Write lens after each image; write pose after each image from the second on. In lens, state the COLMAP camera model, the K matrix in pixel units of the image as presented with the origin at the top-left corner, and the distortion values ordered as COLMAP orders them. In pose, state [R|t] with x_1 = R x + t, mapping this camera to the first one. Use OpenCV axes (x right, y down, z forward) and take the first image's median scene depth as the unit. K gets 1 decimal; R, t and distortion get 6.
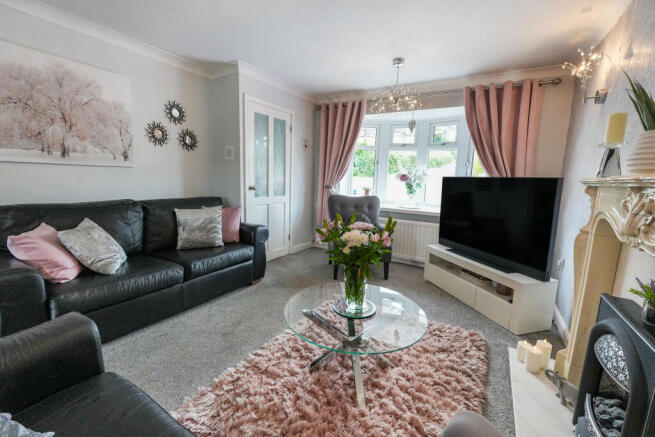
lens RADIAL K [[273.1, 0, 327.5], [0, 273.1, 218.5], [0, 0, 1]] dist [0.000834, -0.000265]
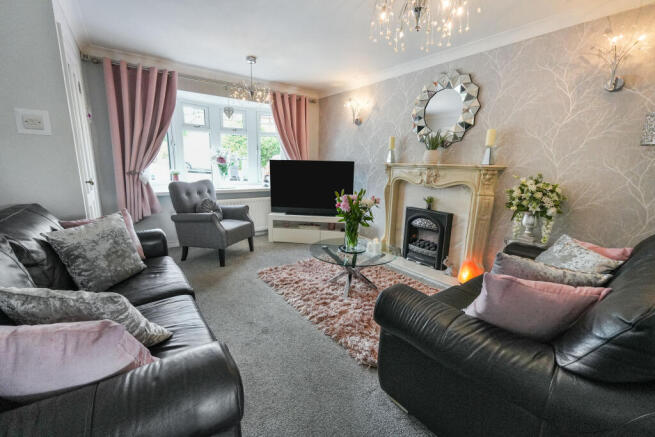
lens RADIAL K [[273.1, 0, 327.5], [0, 273.1, 218.5], [0, 0, 1]] dist [0.000834, -0.000265]
pose [[0.390522, -0.207594, 0.896882, -0.665644], [0.128117, 0.977018, 0.170358, -0.065885], [-0.911635, 0.048378, 0.408143, 0.234778]]
